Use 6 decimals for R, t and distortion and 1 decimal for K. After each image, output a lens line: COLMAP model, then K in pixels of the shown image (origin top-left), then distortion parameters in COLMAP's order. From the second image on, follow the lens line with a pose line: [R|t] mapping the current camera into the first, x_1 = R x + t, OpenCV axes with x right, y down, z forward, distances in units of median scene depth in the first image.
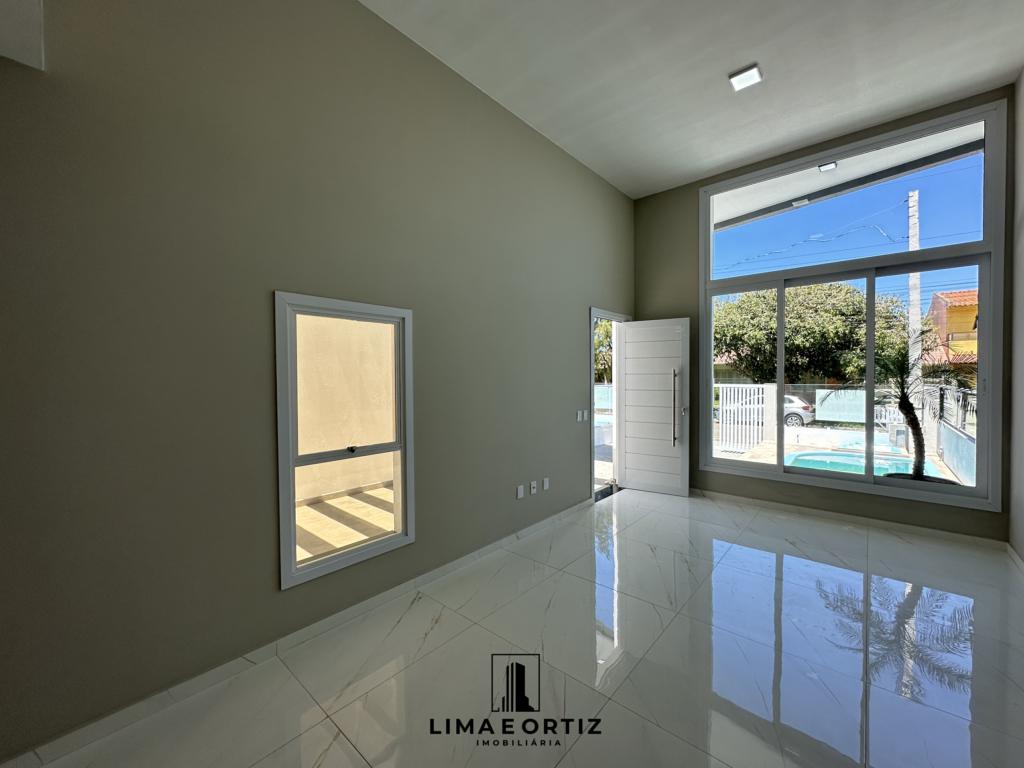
lens RADIAL K [[409.1, 0, 513.7], [0, 409.1, 382.3], [0, 0, 1]] dist [-0.002604, 0.000397]
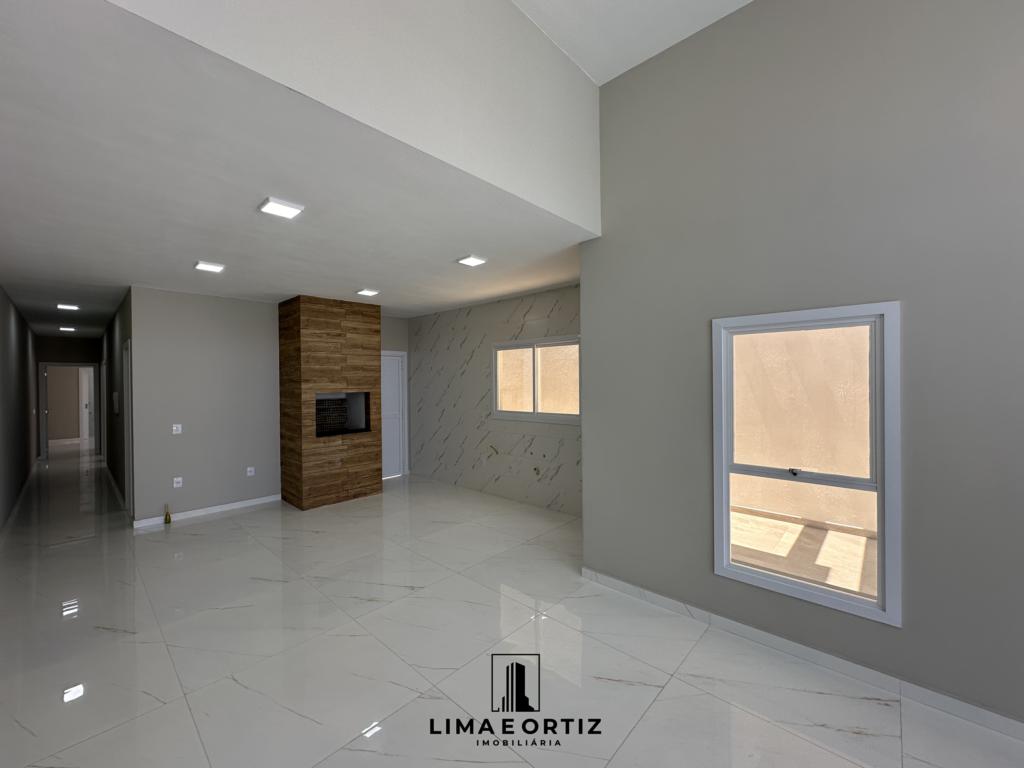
lens RADIAL K [[409.1, 0, 513.7], [0, 409.1, 382.3], [0, 0, 1]] dist [-0.002604, 0.000397]
pose [[-0.022455, 0.011824, -0.999678, 0.513661], [-0.005125, 0.999916, 0.011942, -0.043177], [0.999735, 0.005391, -0.022393, 0.371614]]
